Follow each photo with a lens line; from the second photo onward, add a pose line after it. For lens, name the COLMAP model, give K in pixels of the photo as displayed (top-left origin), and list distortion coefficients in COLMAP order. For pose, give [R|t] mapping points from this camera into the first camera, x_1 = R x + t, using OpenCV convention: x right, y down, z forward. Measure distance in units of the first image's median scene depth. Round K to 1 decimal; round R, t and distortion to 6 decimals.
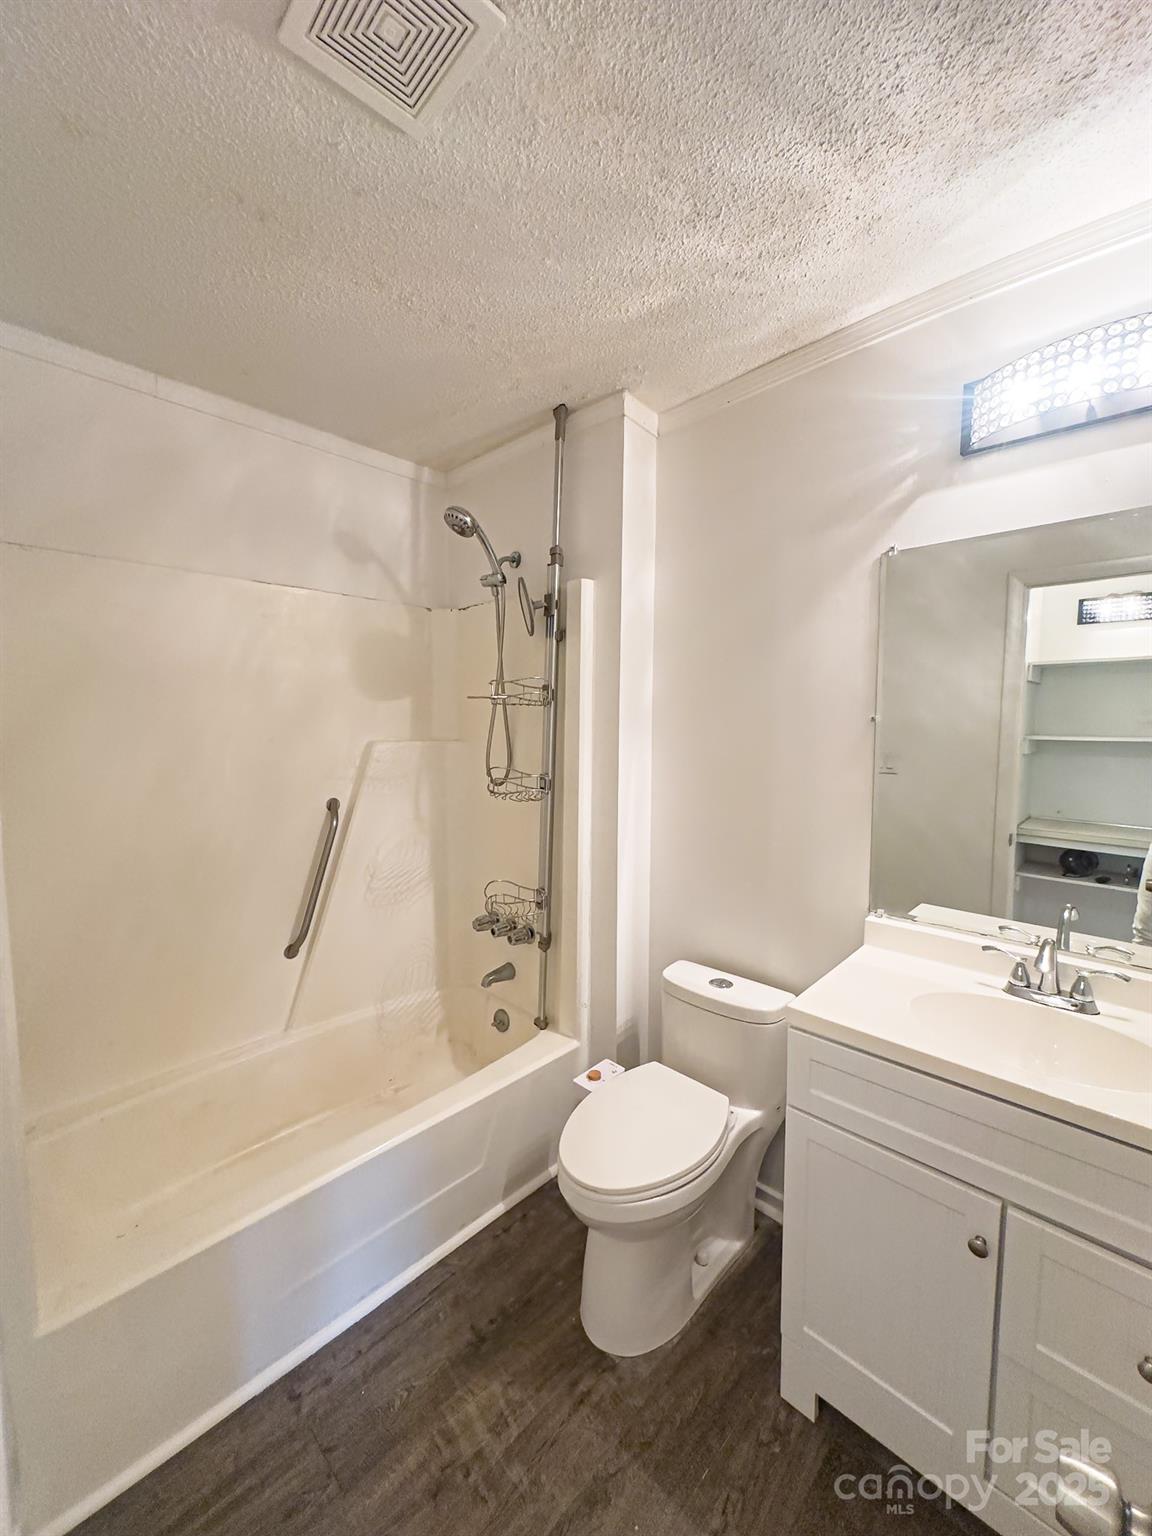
lens RADIAL K [[617.4, 0, 572.0], [0, 617.4, 766.1], [0, 0, 1]] dist [-0.002443, -0.000437]
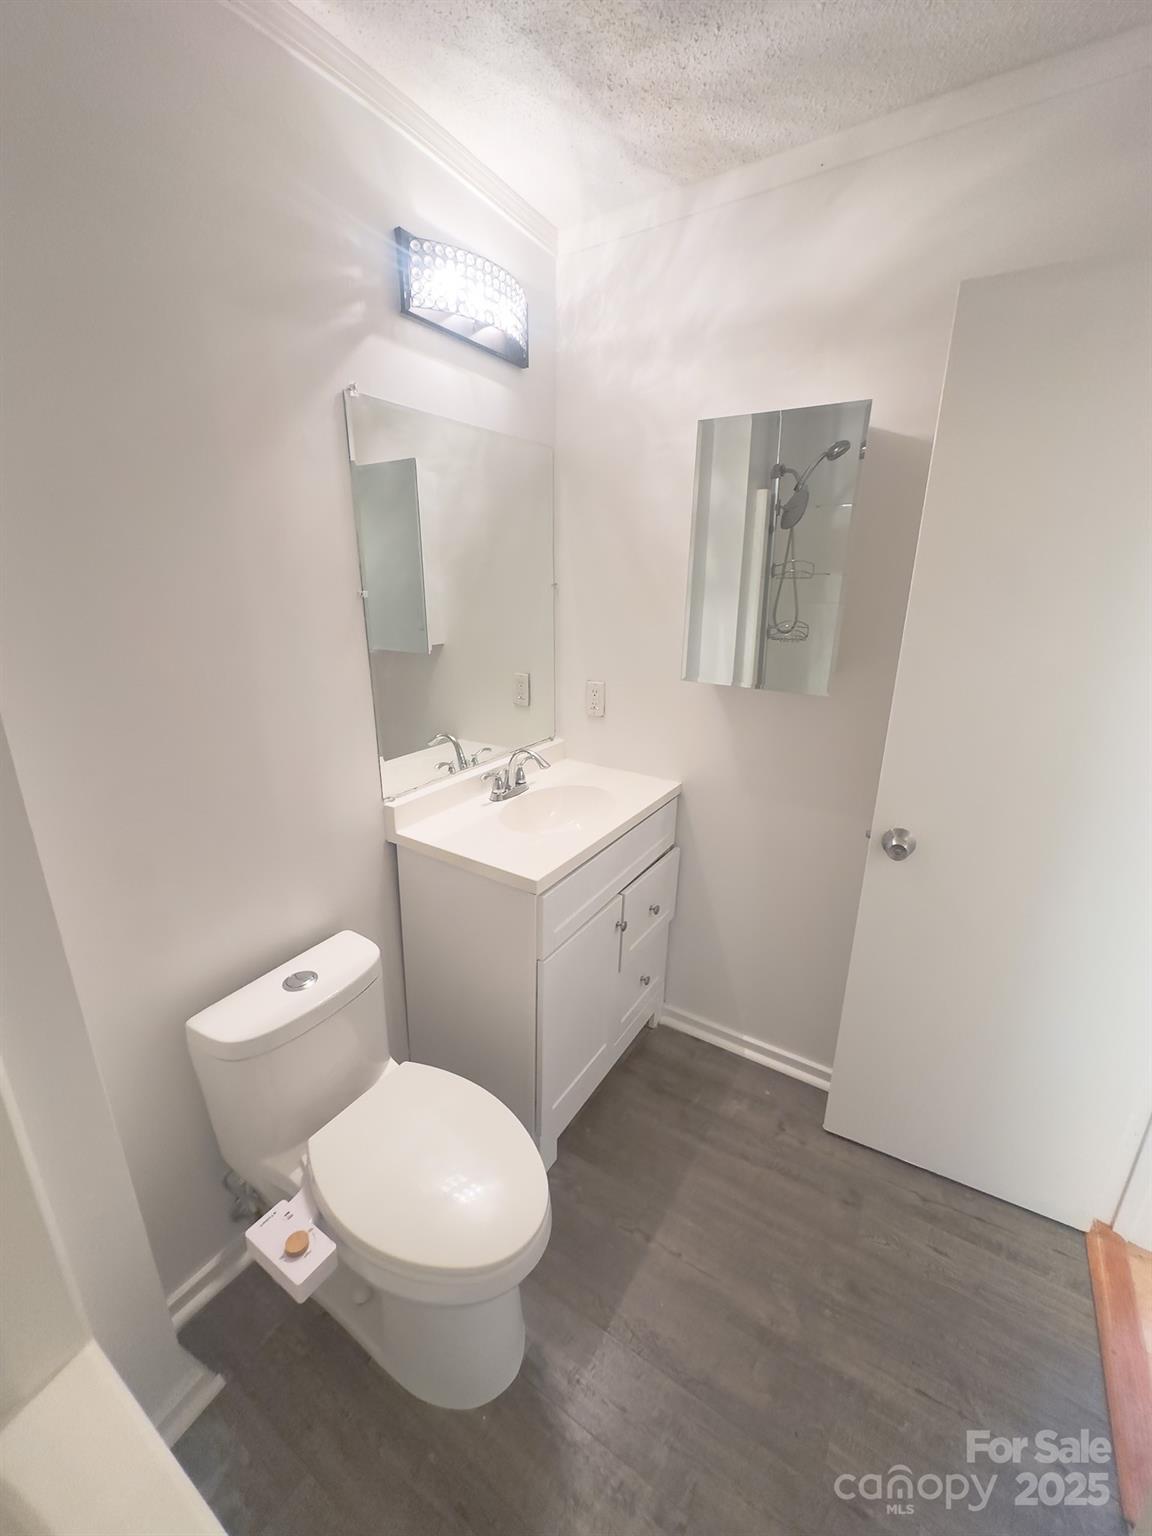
lens RADIAL K [[617.4, 0, 572.3], [0, 617.4, 767.0], [0, 0, 1]] dist [-0.002443, -0.000437]
pose [[-0.208545, -0.296275, 0.932057, -0.545285], [0.070599, 0.945964, 0.316492, -0.114596], [-0.975461, 0.131805, -0.176359, 1.016094]]
